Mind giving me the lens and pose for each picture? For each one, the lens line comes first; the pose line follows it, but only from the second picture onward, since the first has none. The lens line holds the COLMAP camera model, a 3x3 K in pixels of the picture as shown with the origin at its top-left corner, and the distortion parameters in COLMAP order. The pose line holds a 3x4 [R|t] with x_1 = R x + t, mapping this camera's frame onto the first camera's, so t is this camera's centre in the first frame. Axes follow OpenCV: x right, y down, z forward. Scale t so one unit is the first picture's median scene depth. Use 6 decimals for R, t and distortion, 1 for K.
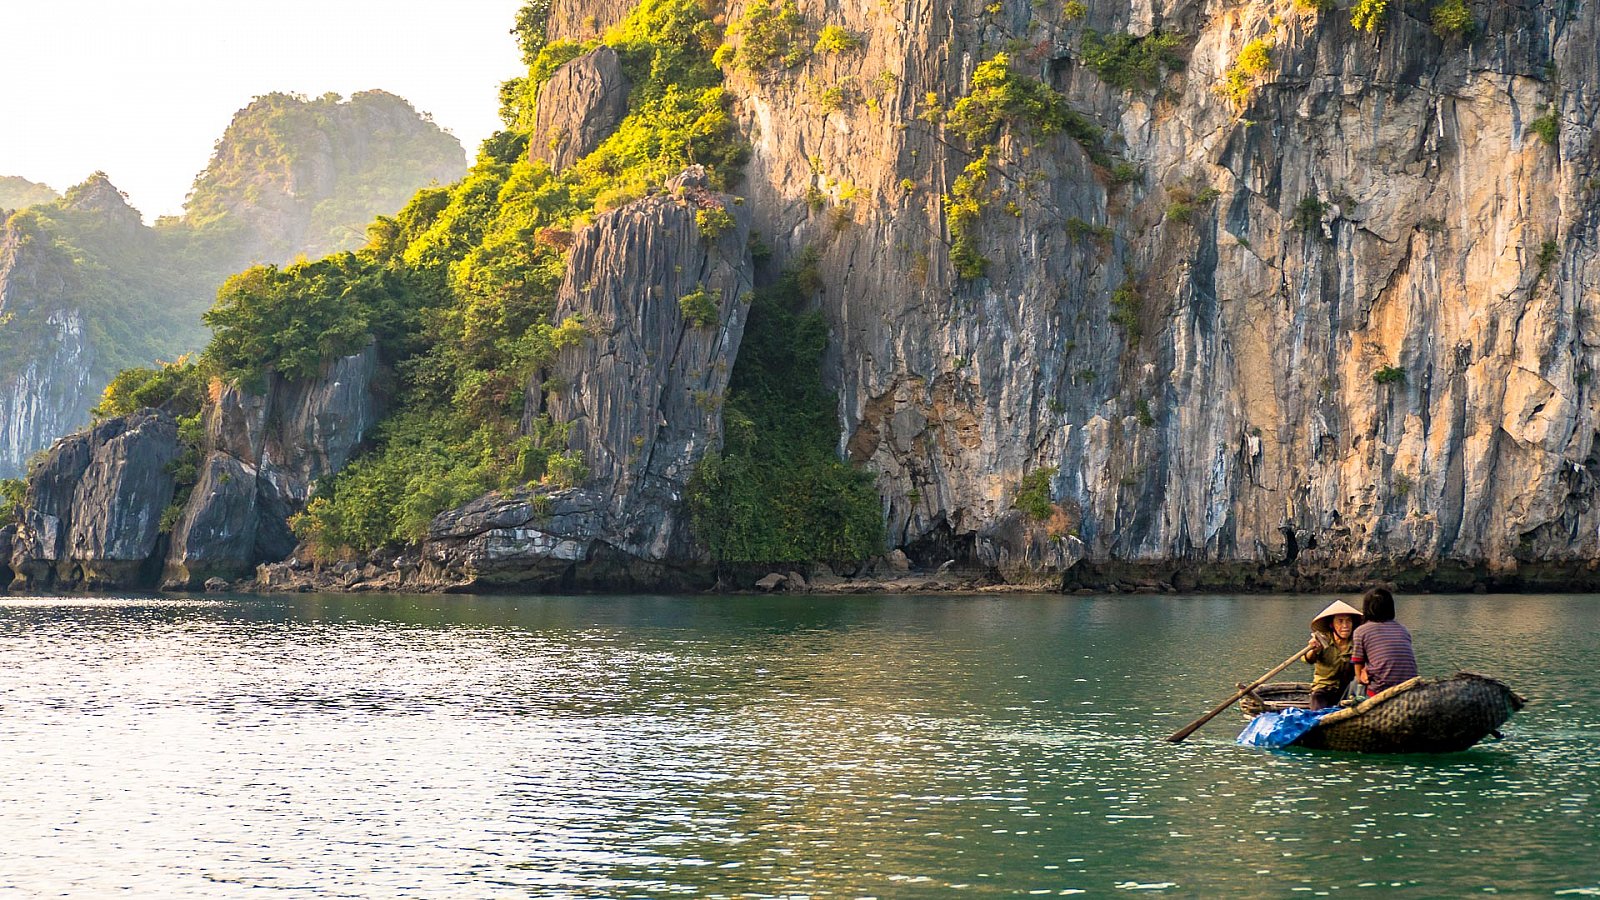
lens RADIAL K [[3894.0, 0, 800.0], [0, 3894.0, 450.0], [0, 0, 1]] dist [-0.123178, -1.046389]
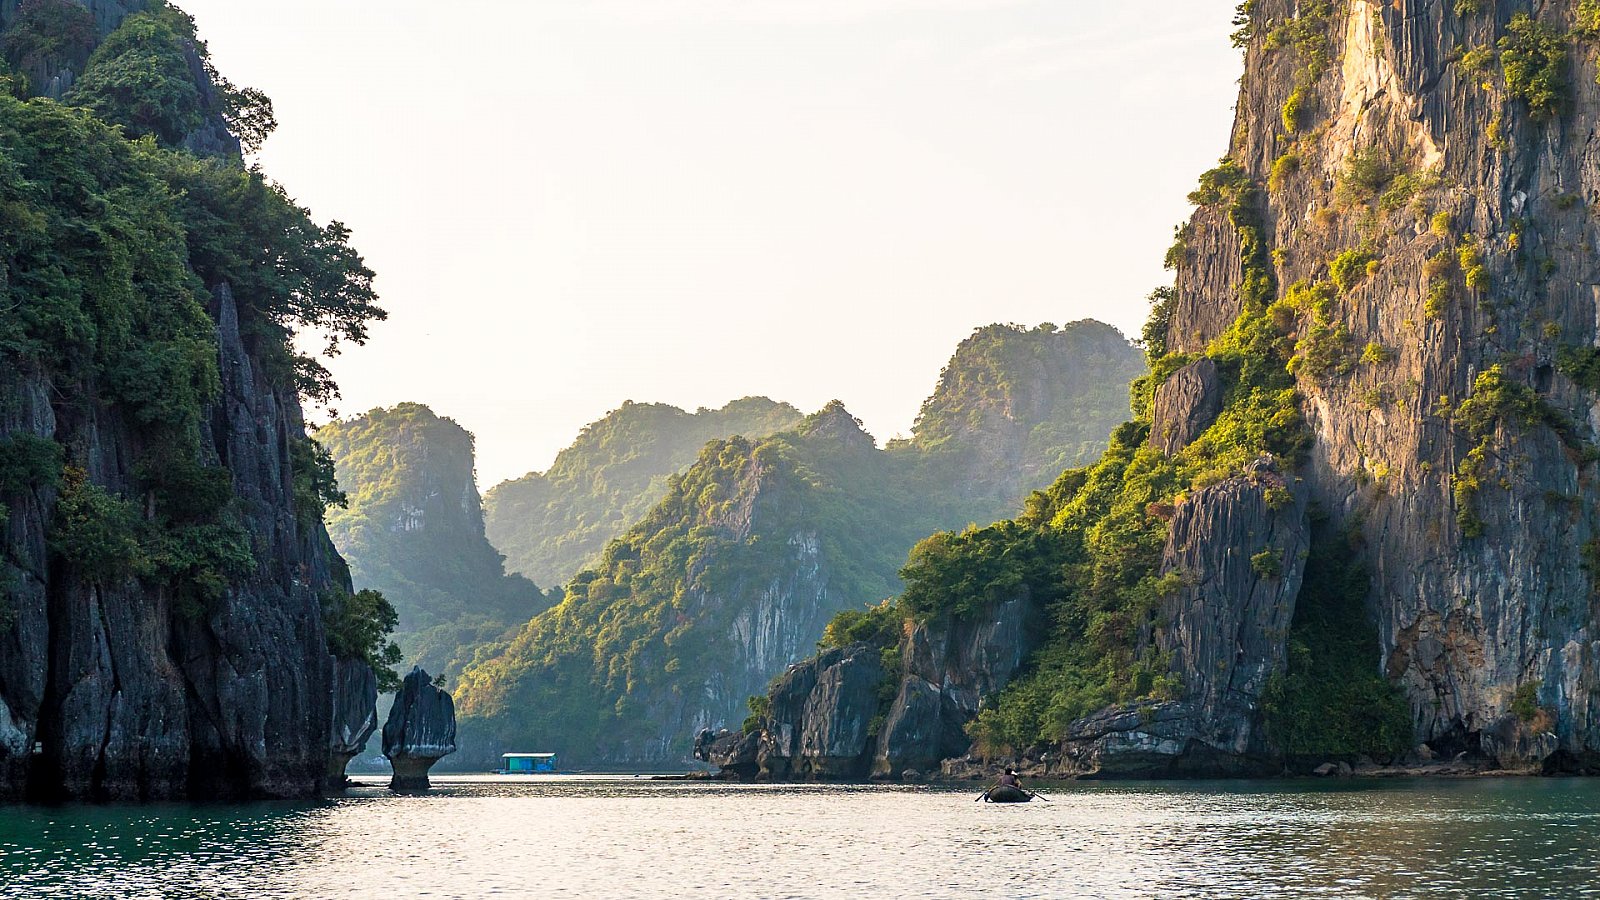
lens RADIAL K [[3894.0, 0, 800.0], [0, 3894.0, 450.0], [0, 0, 1]] dist [-0.123178, -1.046389]
pose [[0.981846, -0.019899, -0.188634, 0.066137], [0.010458, 0.998648, -0.050915, -0.009035], [0.189393, 0.048017, 0.980727, -0.319757]]
